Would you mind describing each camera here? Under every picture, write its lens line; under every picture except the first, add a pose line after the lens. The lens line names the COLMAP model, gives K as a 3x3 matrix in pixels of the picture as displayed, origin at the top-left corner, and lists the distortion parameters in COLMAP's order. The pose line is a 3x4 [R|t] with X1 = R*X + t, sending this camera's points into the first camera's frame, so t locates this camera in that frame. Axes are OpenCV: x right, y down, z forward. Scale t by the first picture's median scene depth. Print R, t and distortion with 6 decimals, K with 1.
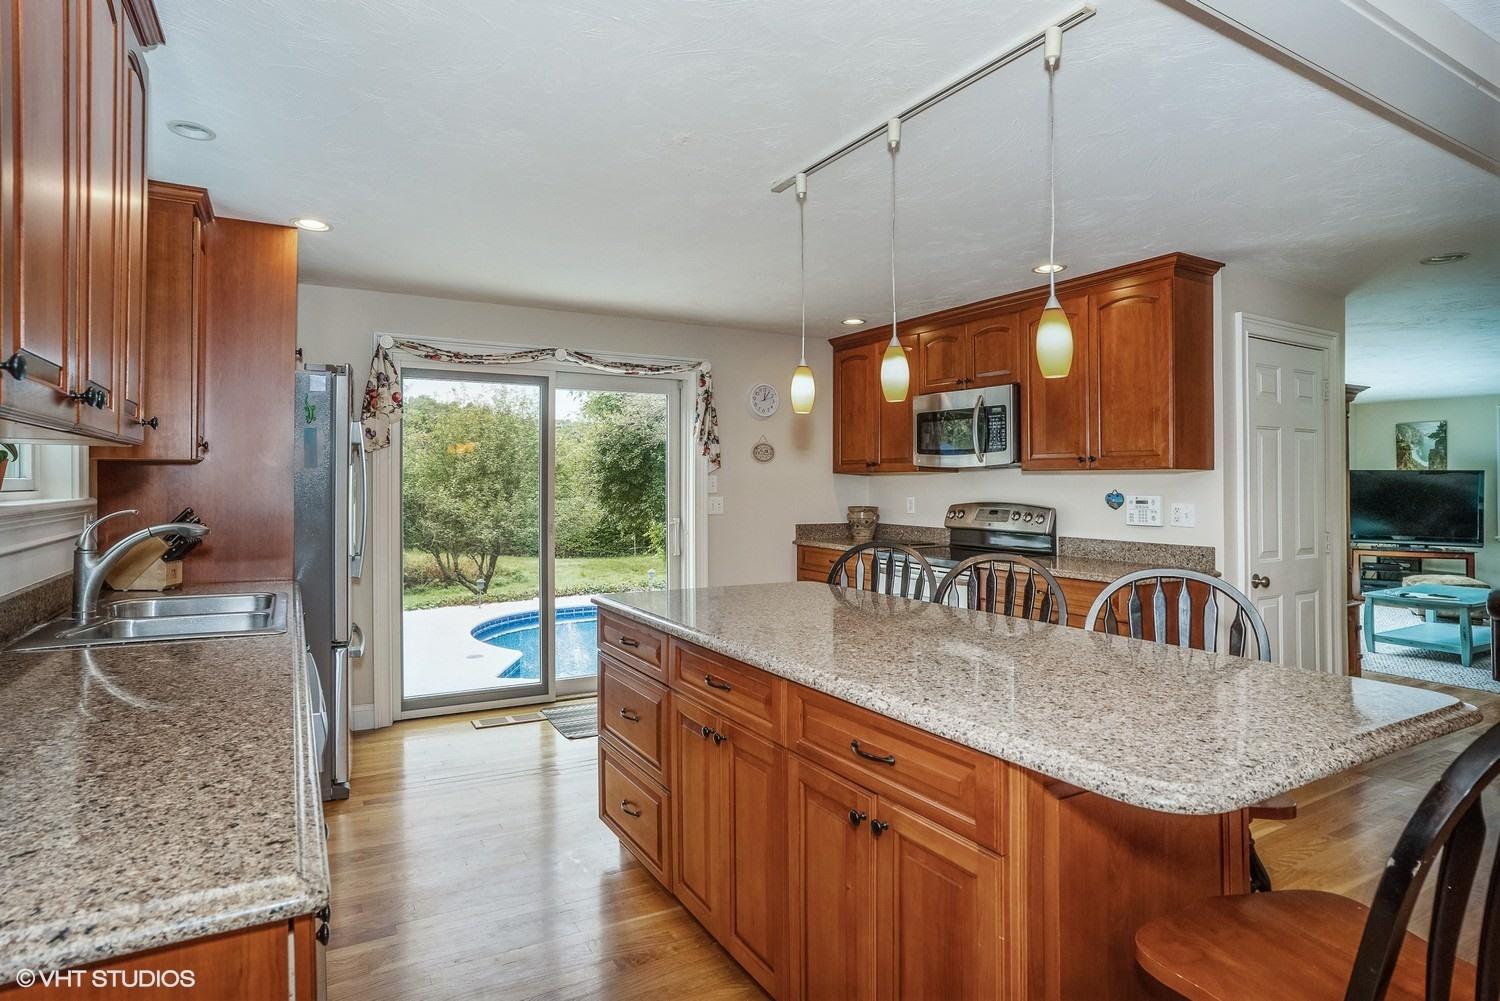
lens RADIAL K [[822.0, 0, 750.0], [0, 822.0, 500.5], [0, 0, 1]] dist [-0.078273, 0.053361]
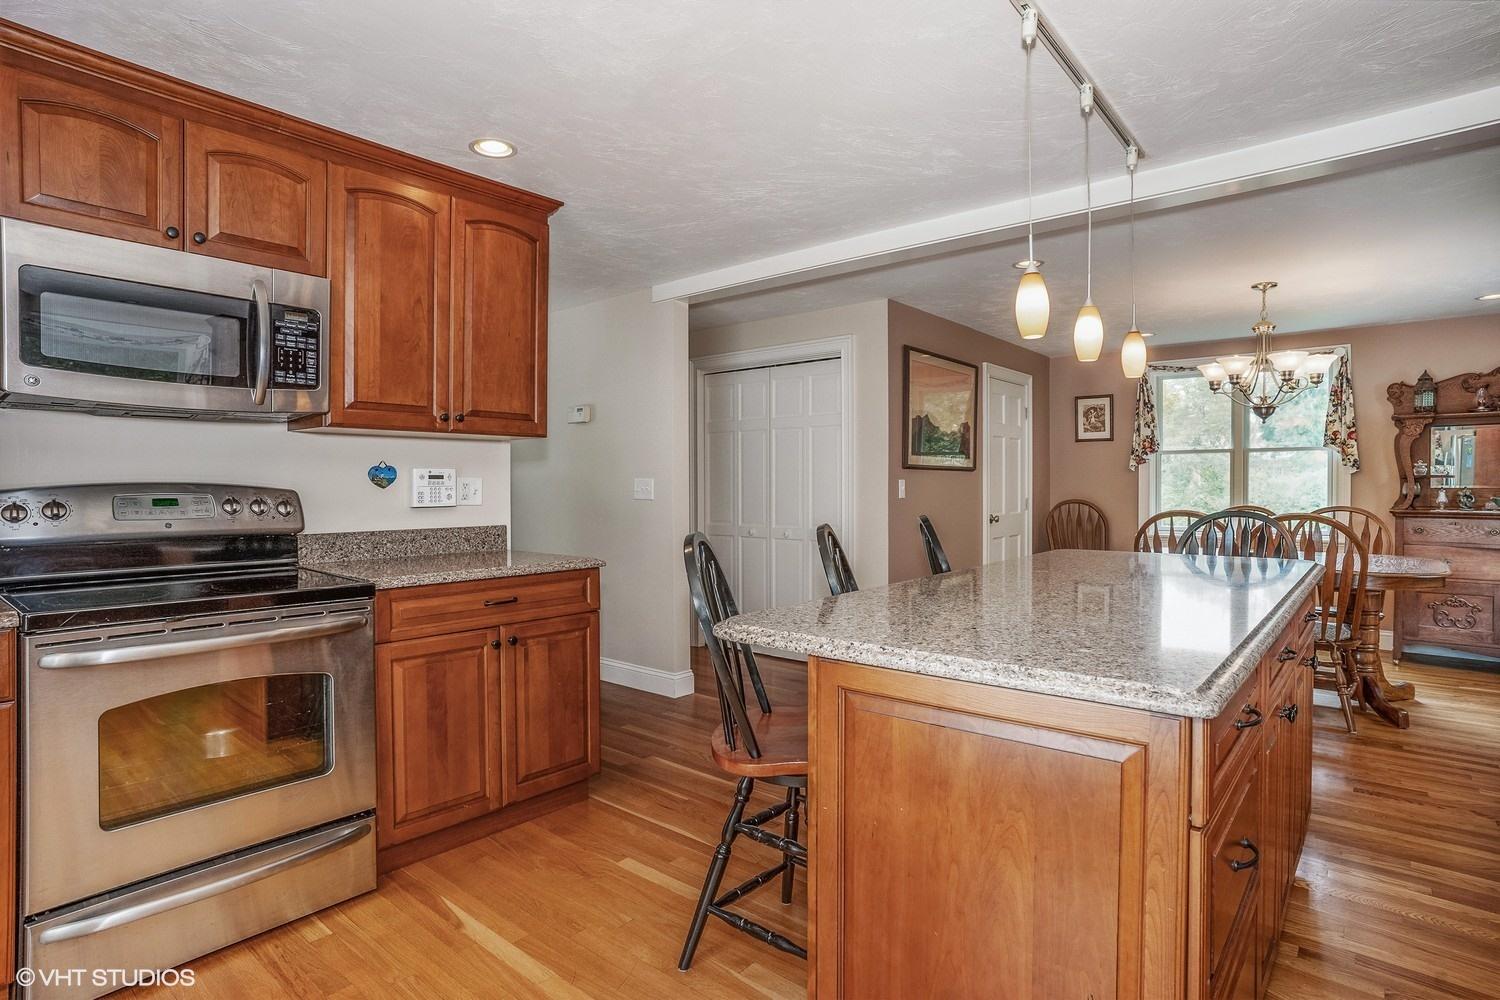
lens RADIAL K [[822.0, 0, 750.0], [0, 822.0, 500.0], [0, 0, 1]] dist [-0.078273, 0.053361]
pose [[-0.370342, -0.020766, 0.928663, -0.358013], [0.020309, 0.999330, 0.030446, 0.006285], [-0.928674, 0.030135, -0.369672, 0.992626]]
